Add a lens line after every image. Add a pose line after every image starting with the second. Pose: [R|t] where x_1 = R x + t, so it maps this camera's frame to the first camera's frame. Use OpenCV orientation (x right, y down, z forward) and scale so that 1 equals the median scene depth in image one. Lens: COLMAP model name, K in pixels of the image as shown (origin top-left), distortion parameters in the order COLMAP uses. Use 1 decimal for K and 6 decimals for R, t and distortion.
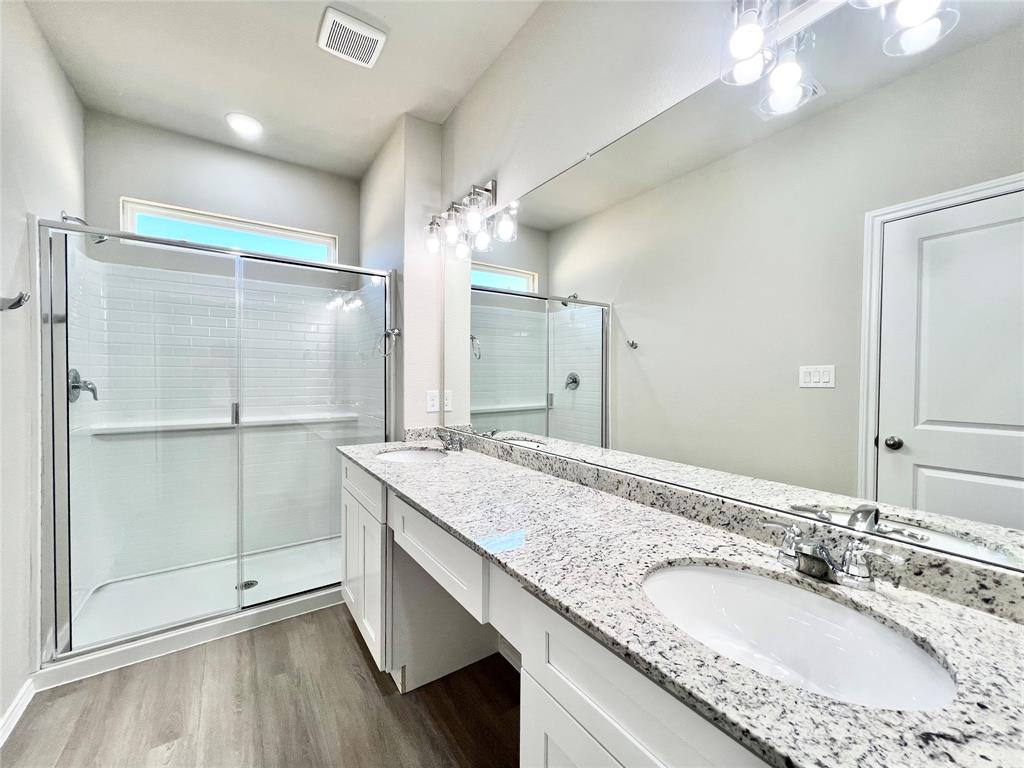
lens RADIAL K [[414.9, 0, 510.9], [0, 414.9, 382.0], [0, 0, 1]] dist [0.000686, 0.000392]
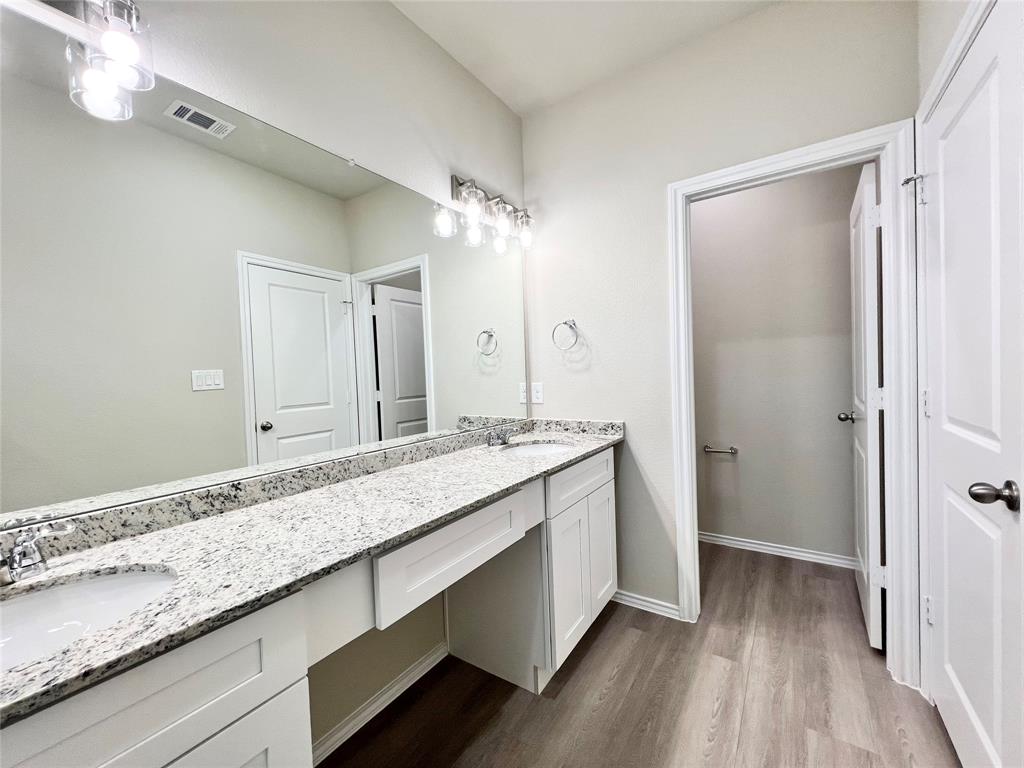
lens RADIAL K [[416.5, 0, 512.0], [0, 416.5, 385.8], [0, 0, 1]] dist [0.001284, 0.000186]
pose [[-0.373210, -0.017284, 0.927586, -0.811504], [0.052838, 0.997808, 0.039852, 0.001616], [-0.926241, 0.063885, -0.371478, 0.905101]]
